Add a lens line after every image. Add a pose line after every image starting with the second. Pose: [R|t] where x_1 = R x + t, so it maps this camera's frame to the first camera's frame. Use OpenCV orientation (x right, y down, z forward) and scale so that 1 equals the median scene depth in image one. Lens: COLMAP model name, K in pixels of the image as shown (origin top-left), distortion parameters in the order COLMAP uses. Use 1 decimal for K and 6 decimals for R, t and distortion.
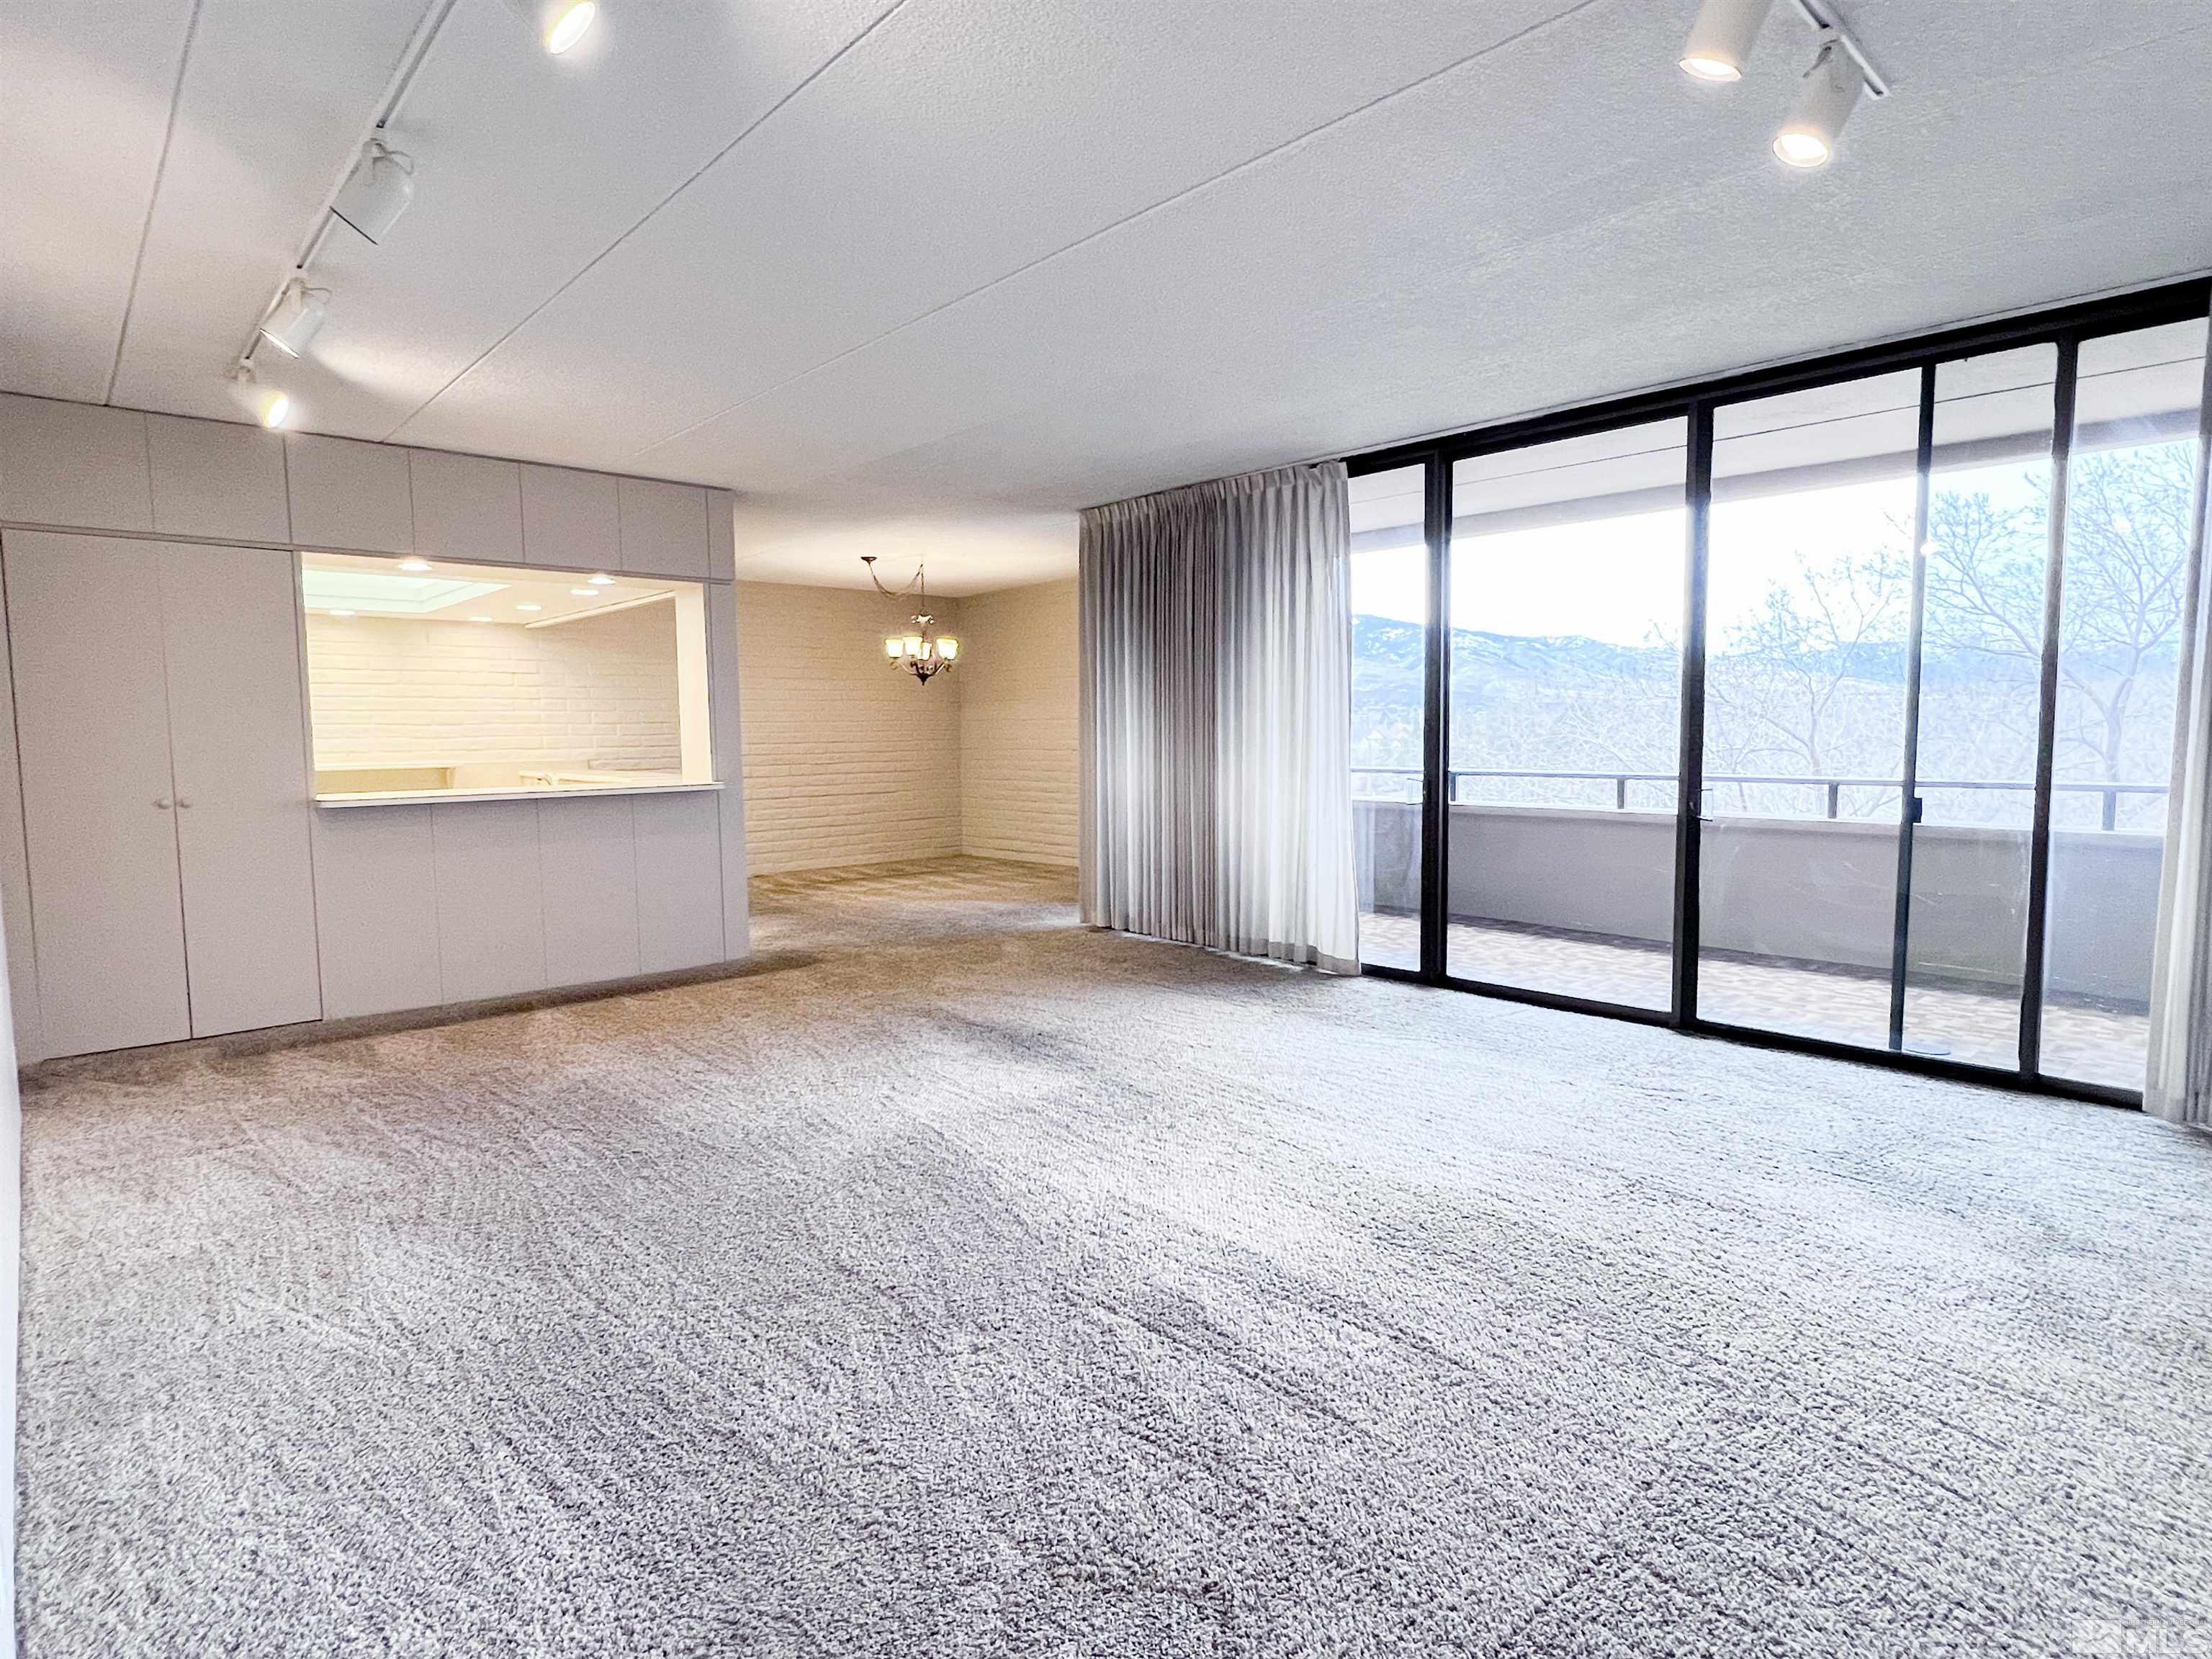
lens RADIAL K [[1150.4, 0, 1099.6], [0, 1150.4, 822.0], [0, 0, 1]] dist [-0.002751, 0.000410]
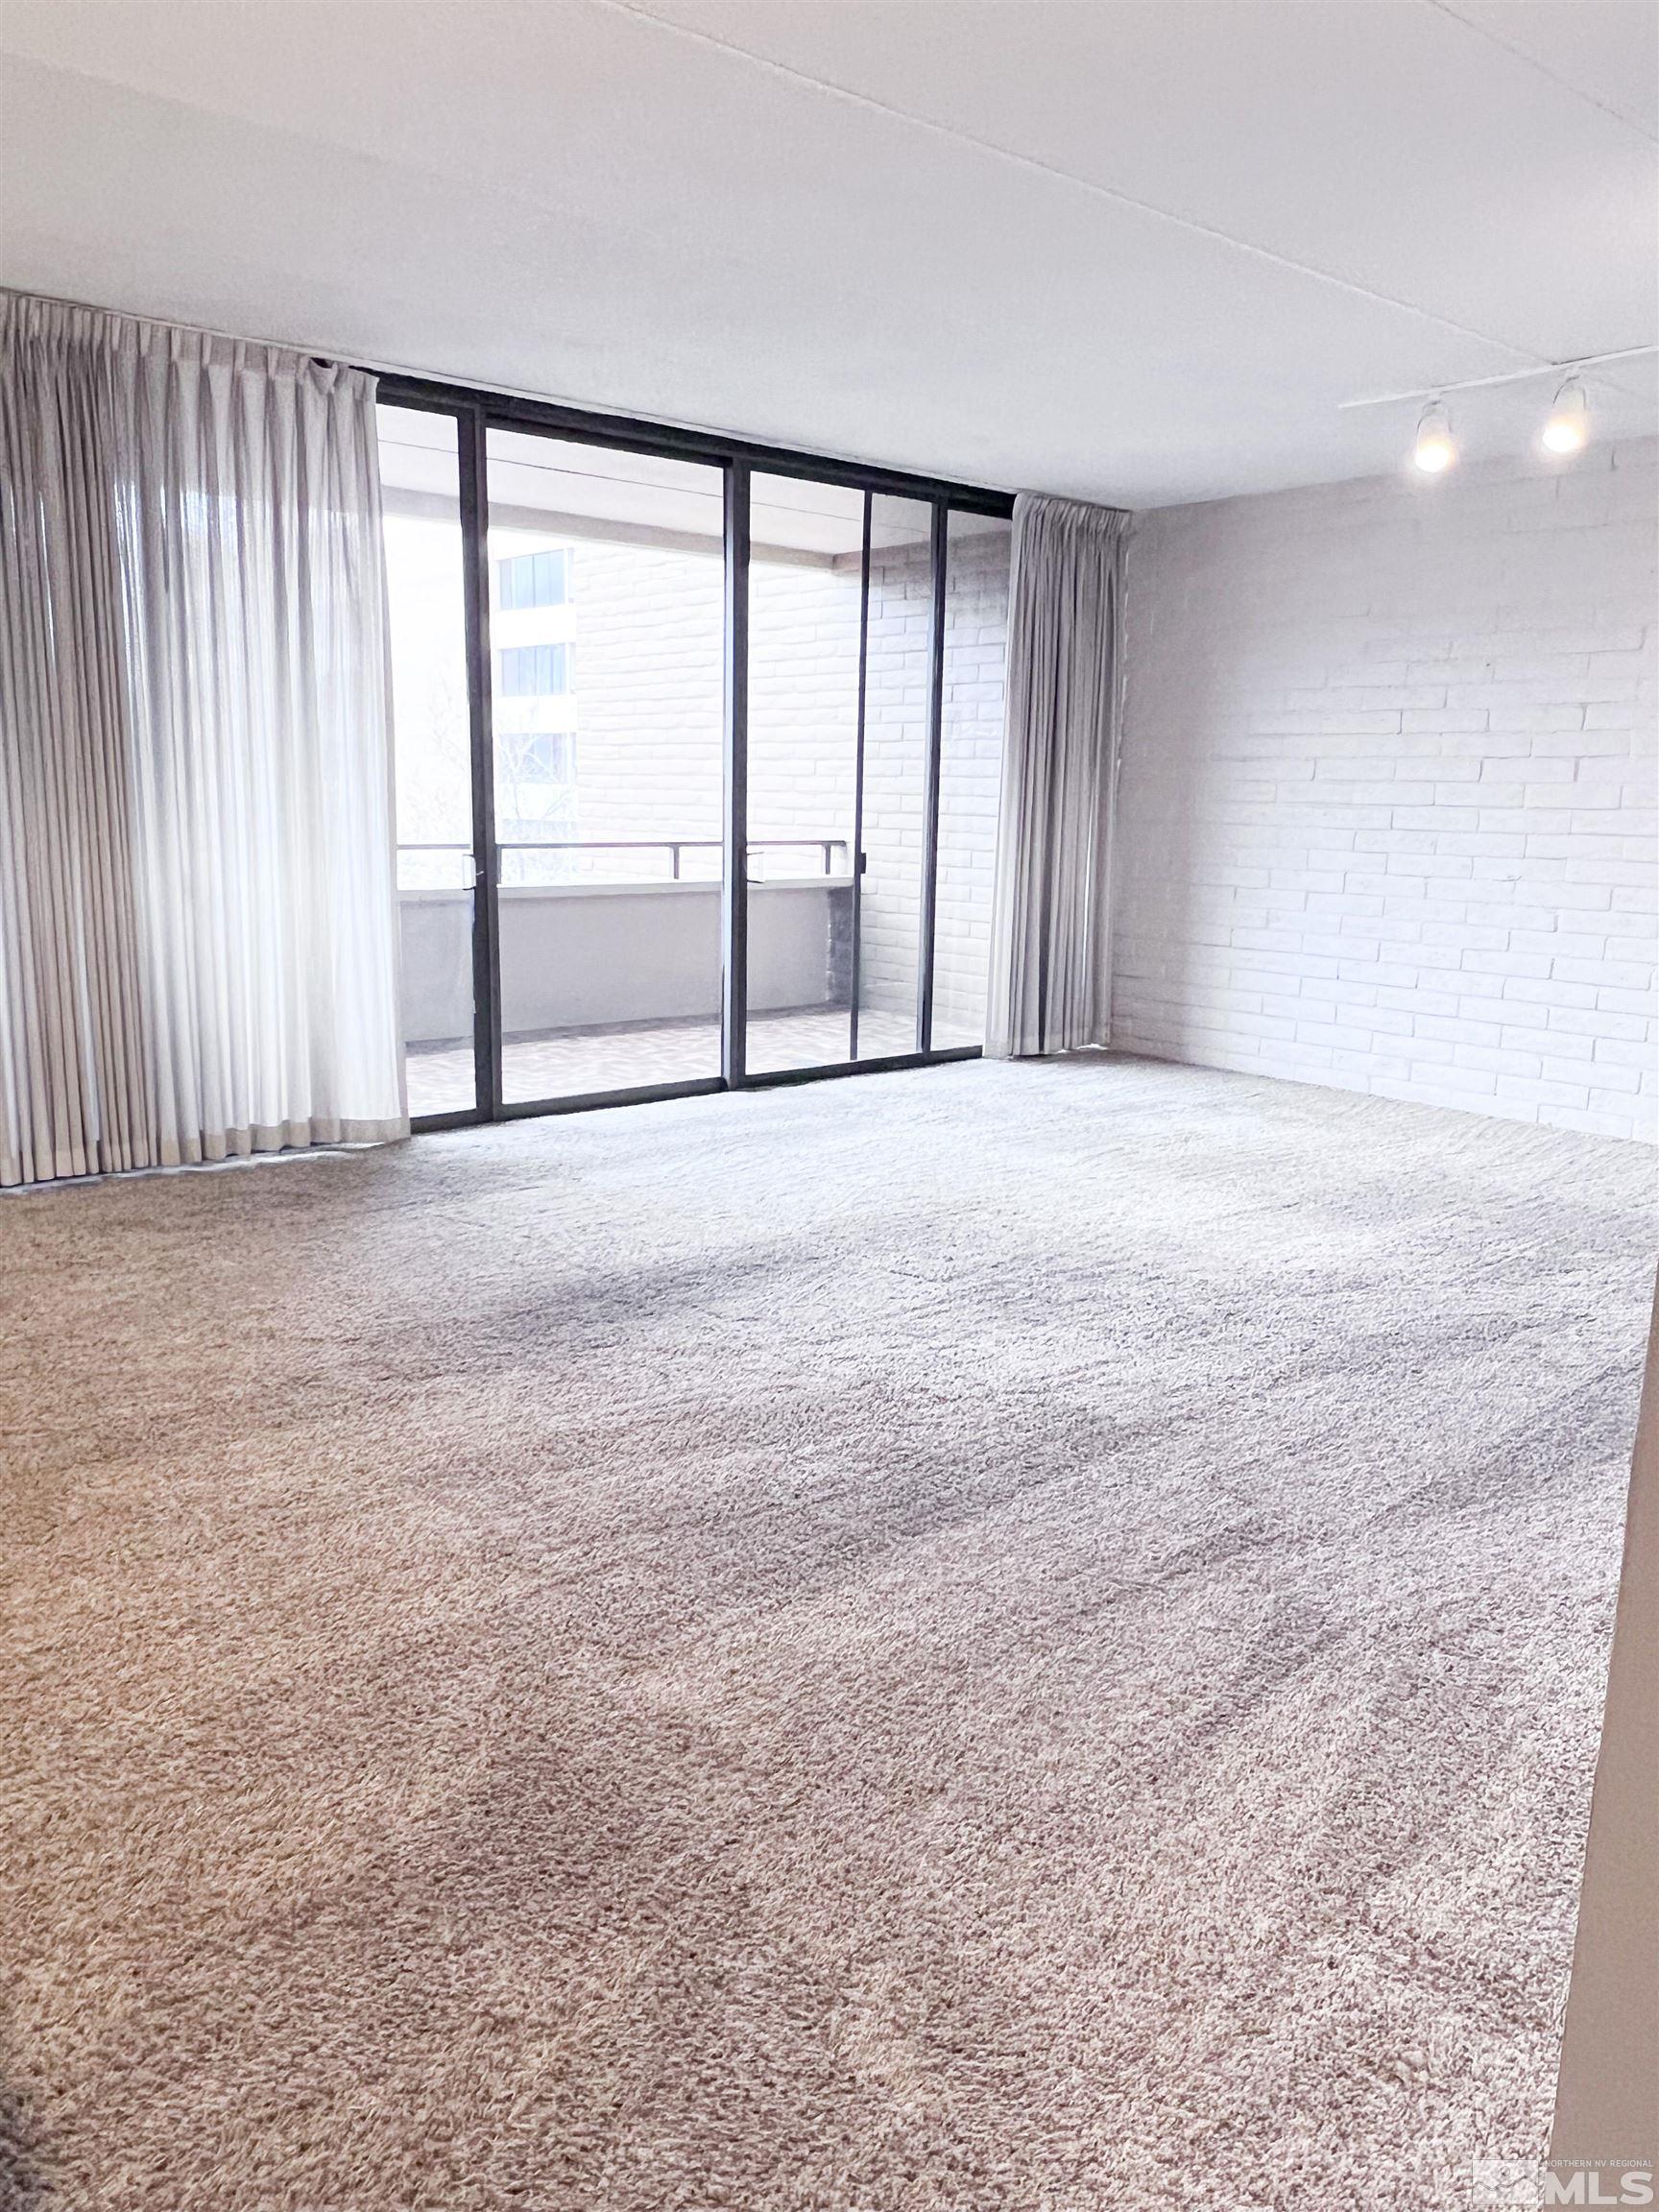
lens RADIAL K [[1587.2, 0, 829.5], [0, 1587.2, 1106.0], [0, 0, 1]] dist [-0.038823, 0.000165]
pose [[0.035963, -0.182720, 0.982507, -0.989965], [0.064238, 0.981532, 0.180188, -0.061008], [-0.997286, 0.056634, 0.047036, 0.957538]]
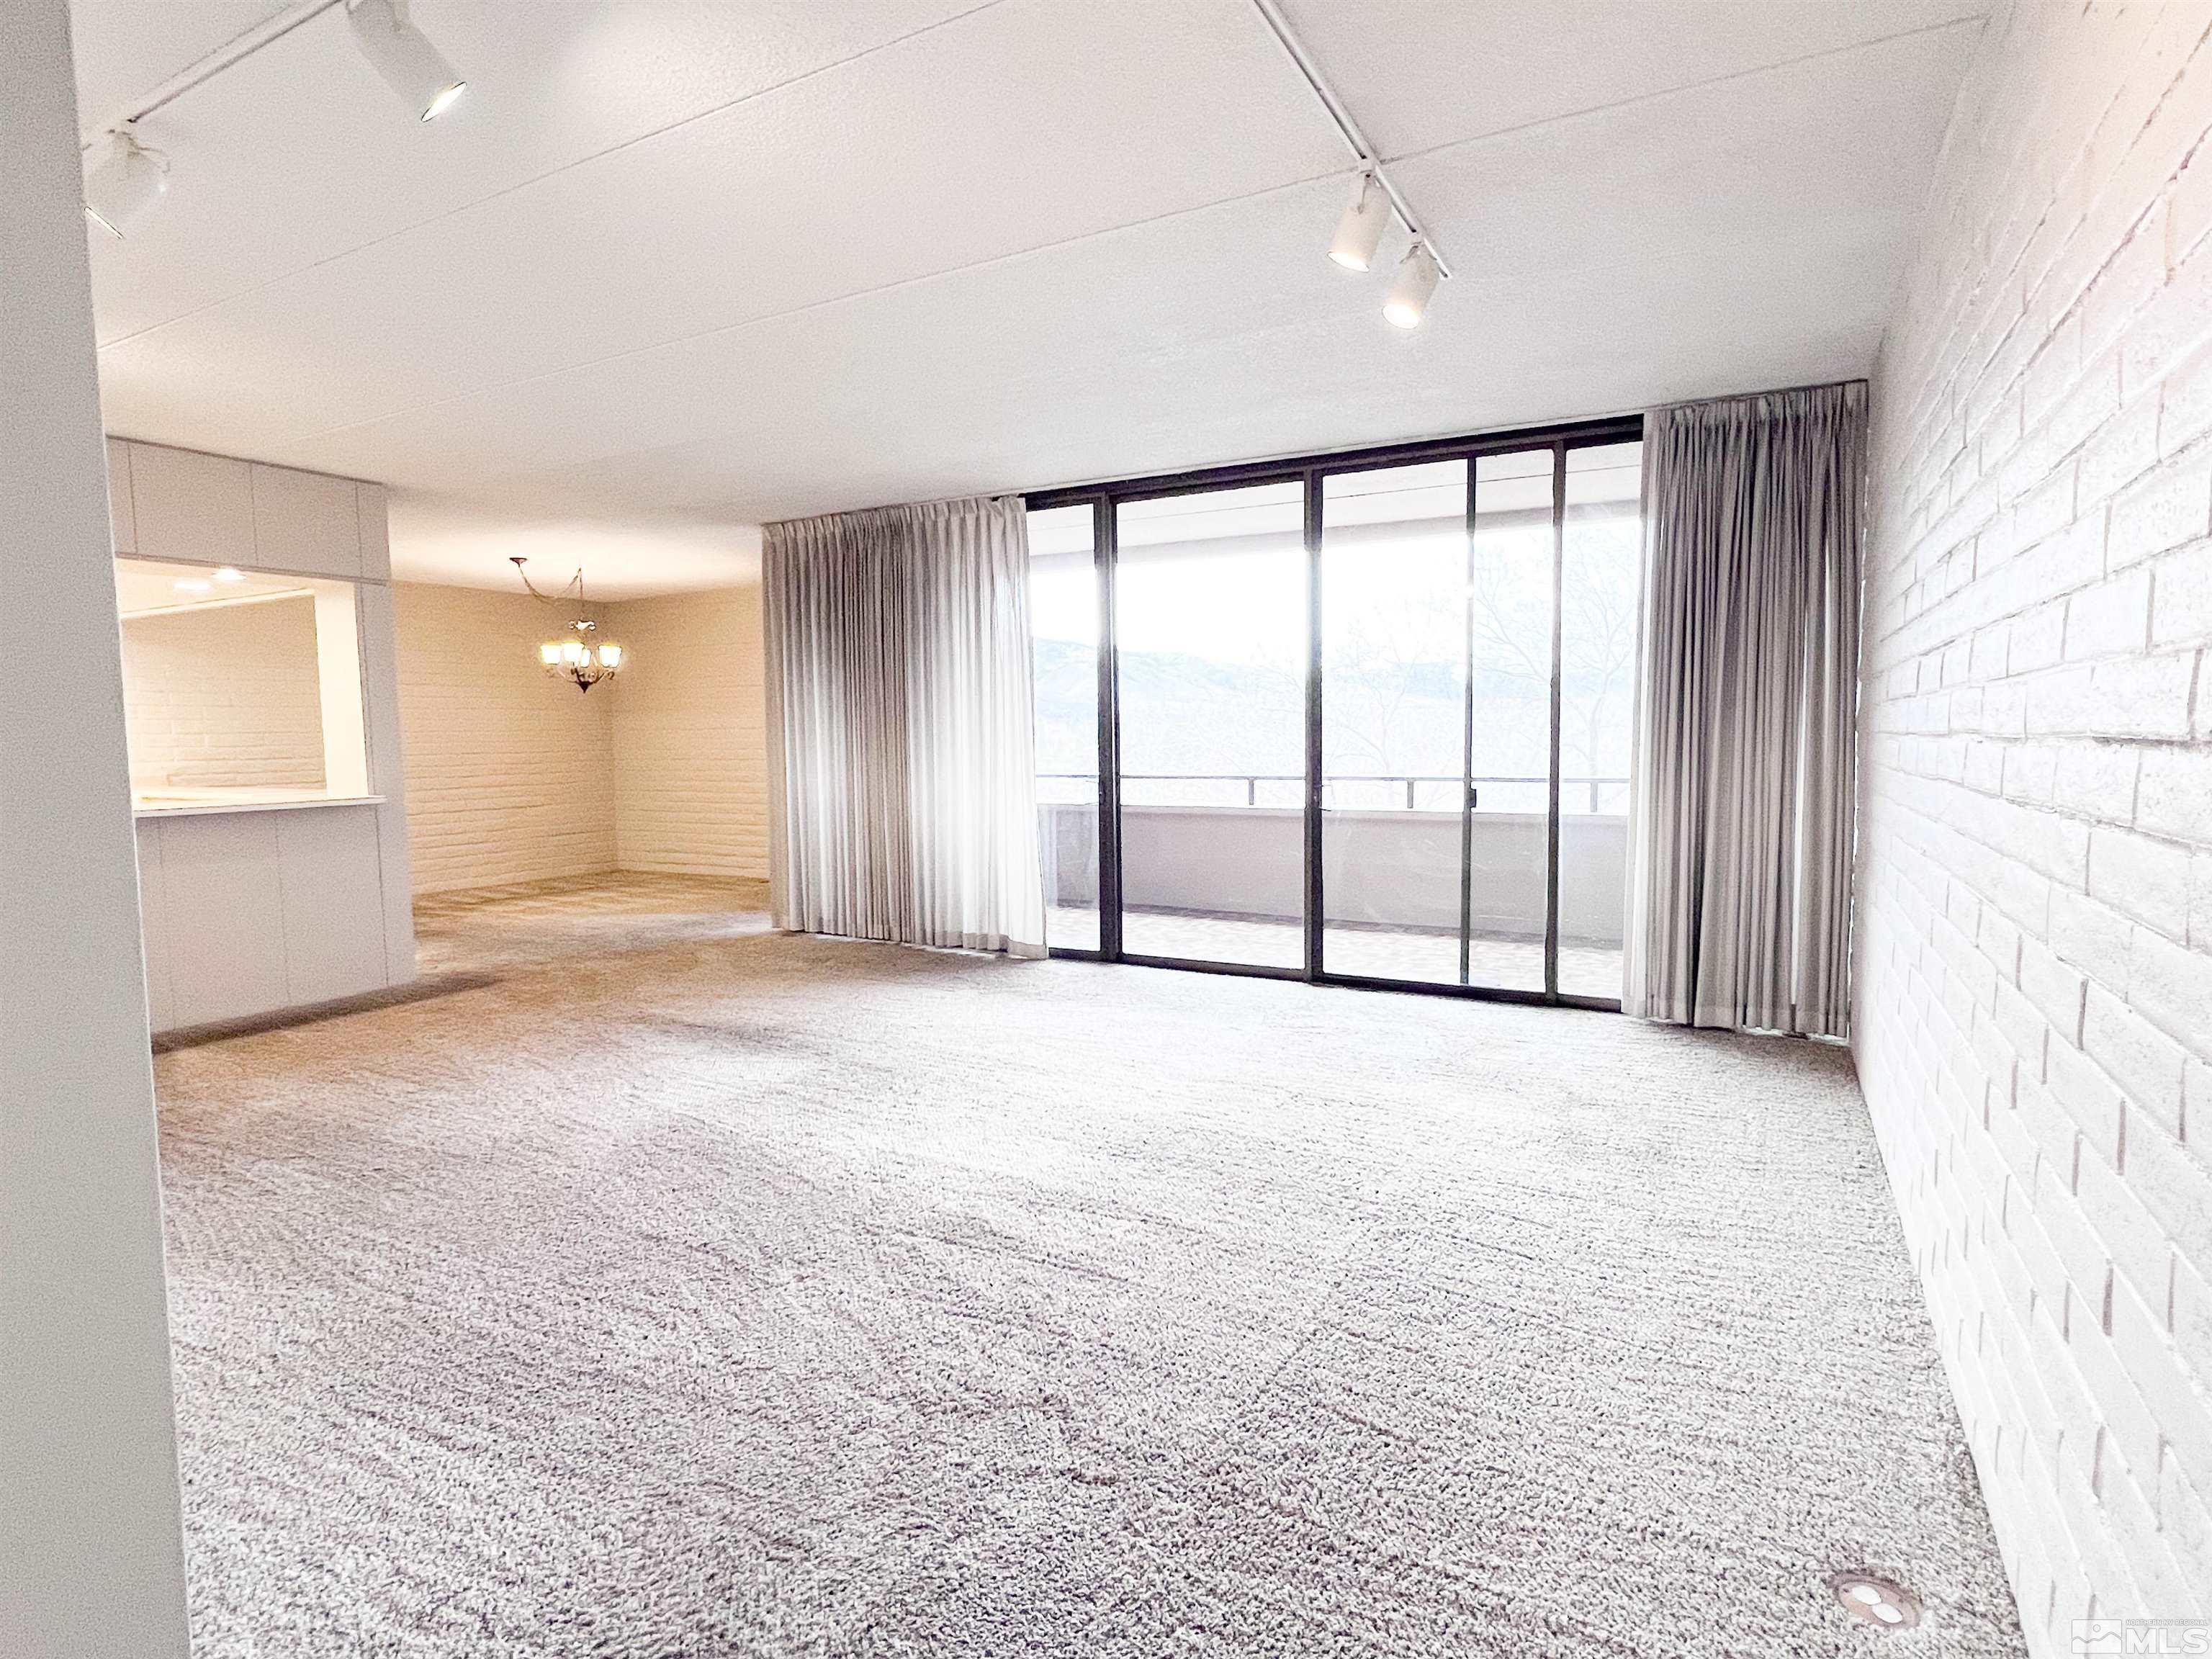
lens RADIAL K [[1150.4, 0, 1099.6], [0, 1150.4, 822.0], [0, 0, 1]] dist [-0.002751, 0.000410]
pose [[0.949865, -0.025403, 0.311626, -0.095076], [0.028158, 0.999594, -0.004342, 0.010516], [-0.311389, 0.012899, 0.950195, -0.102557]]
